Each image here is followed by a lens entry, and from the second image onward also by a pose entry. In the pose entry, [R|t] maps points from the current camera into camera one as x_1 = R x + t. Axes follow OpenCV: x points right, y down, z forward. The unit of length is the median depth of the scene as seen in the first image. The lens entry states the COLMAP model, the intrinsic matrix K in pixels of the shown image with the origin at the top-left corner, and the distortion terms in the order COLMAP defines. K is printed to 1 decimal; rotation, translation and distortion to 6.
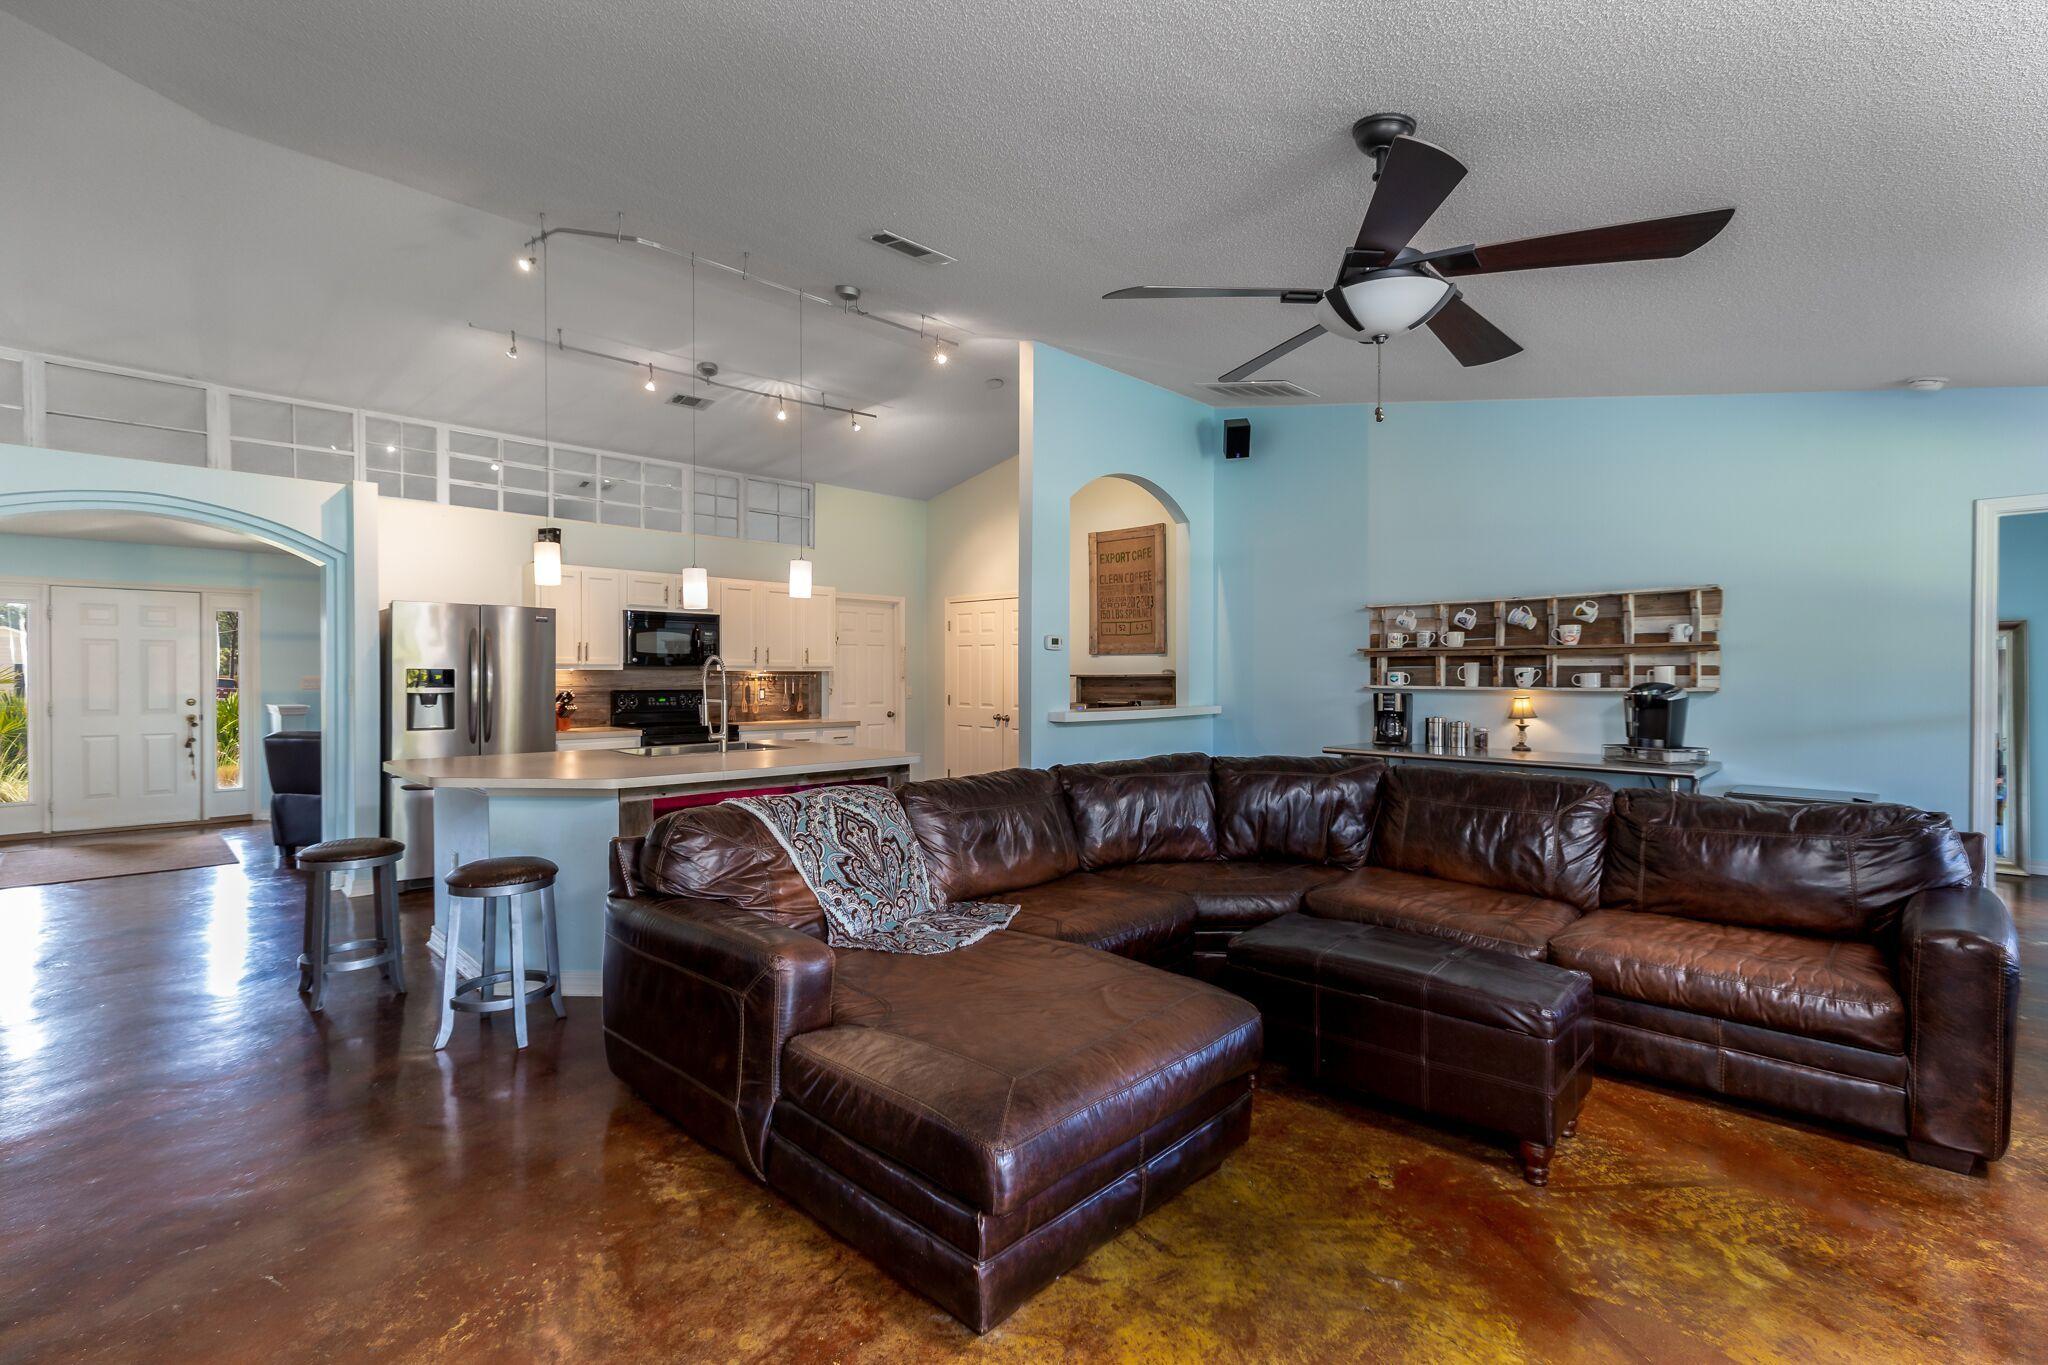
lens RADIAL K [[936.2, 0, 1023.0], [0, 936.2, 675.0], [0, 0, 1]] dist [0.001728, 0.000085]
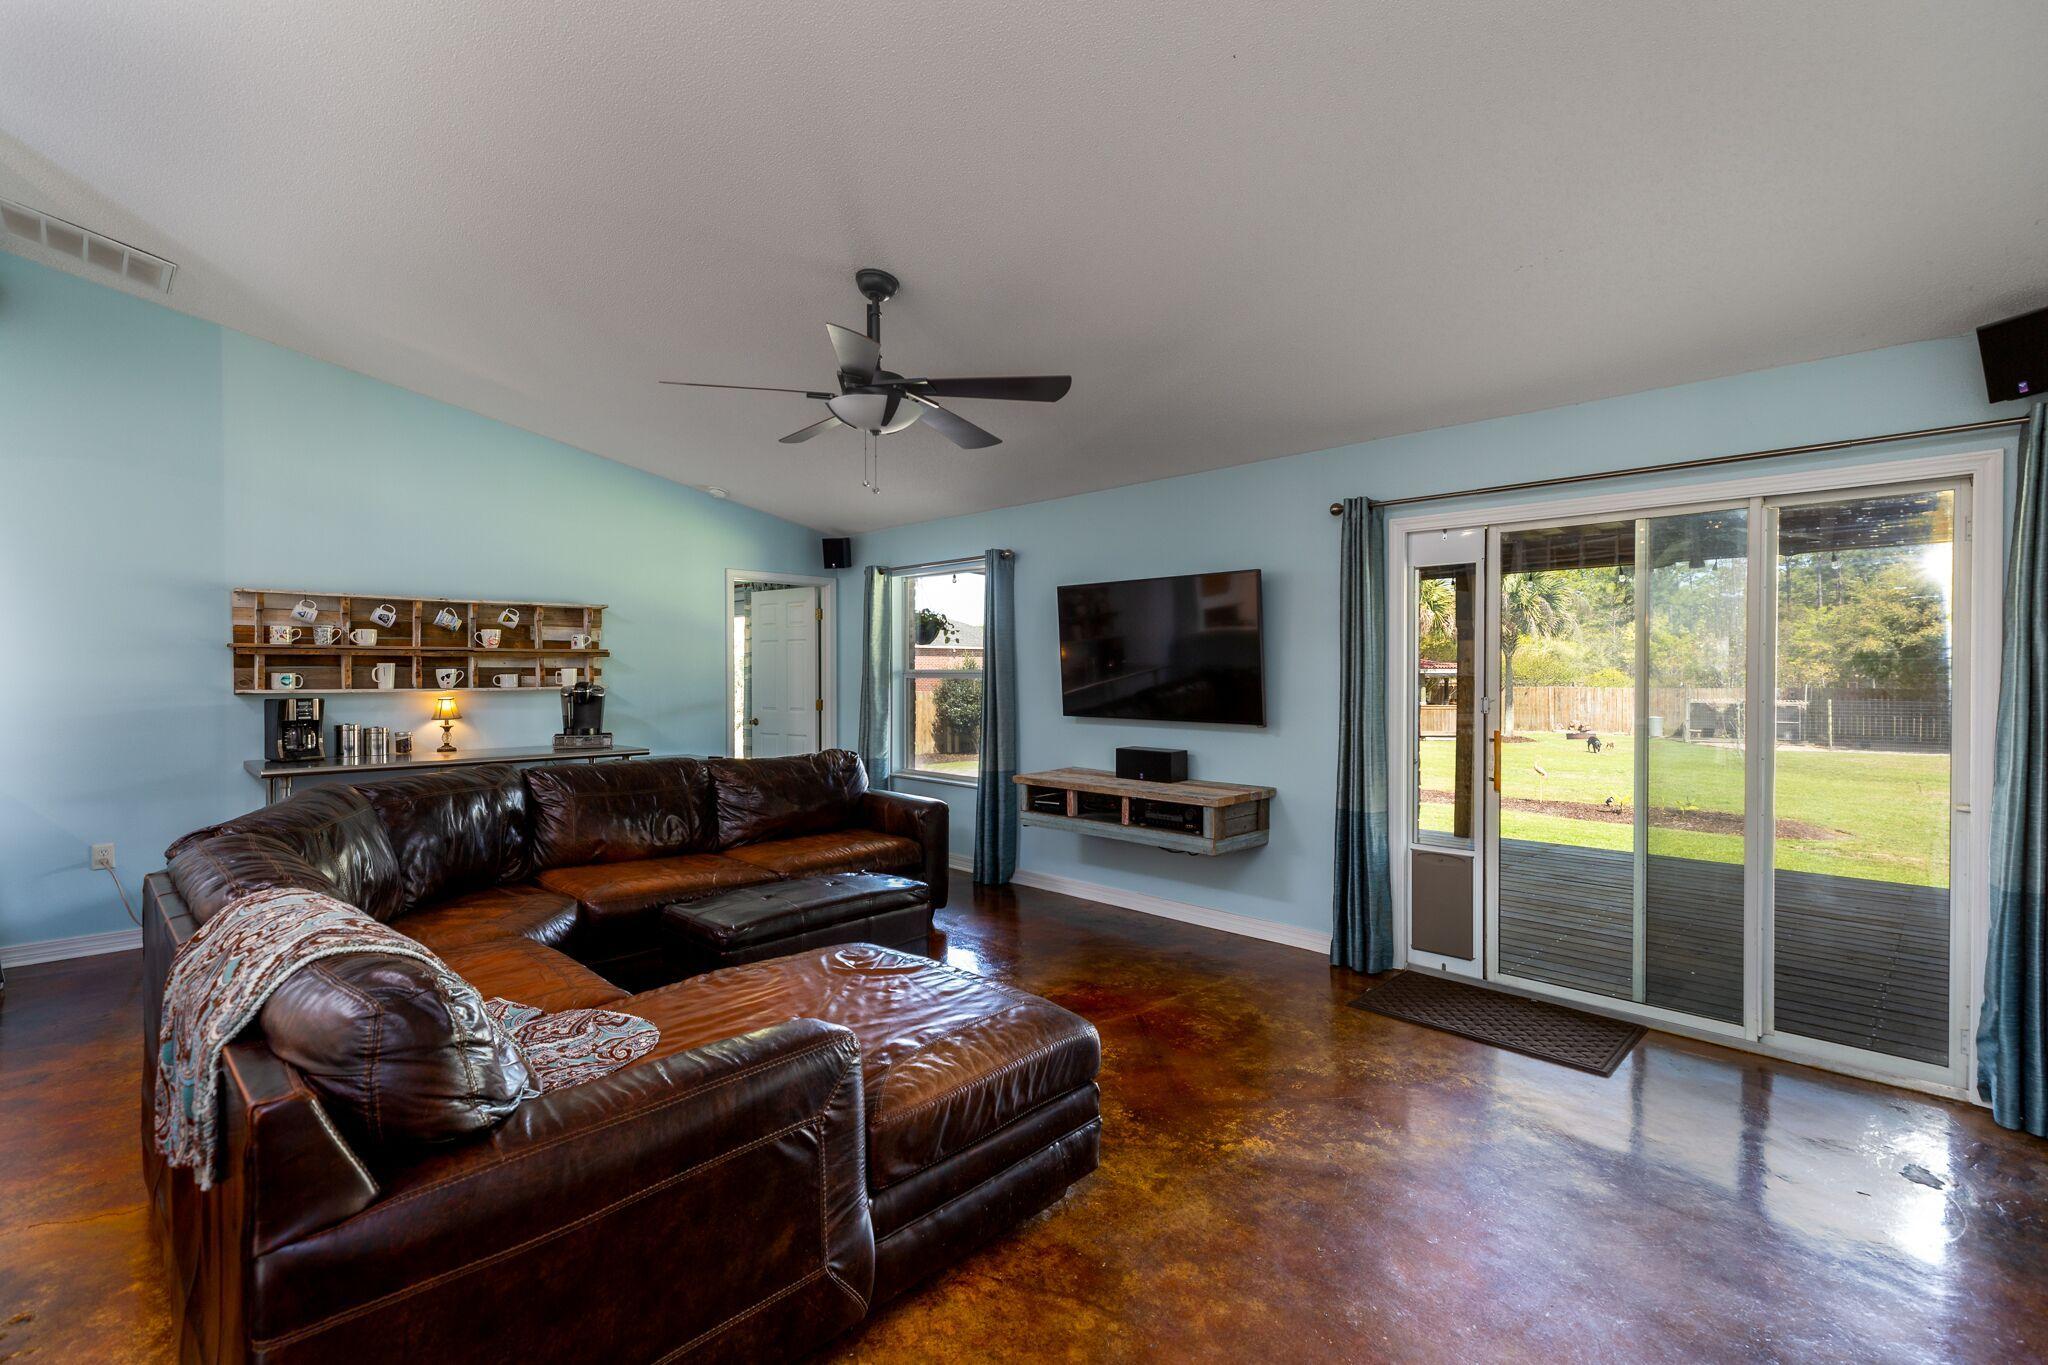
lens RADIAL K [[913.9, 0, 1024.9], [0, 913.9, 688.5], [0, 0, 1]] dist [0.006729, 0.000582]
pose [[0.011755, -0.016486, 0.999795, -0.441143], [0.002282, 0.999862, 0.016461, -0.001692], [-0.999928, 0.002088, 0.011791, 0.359493]]
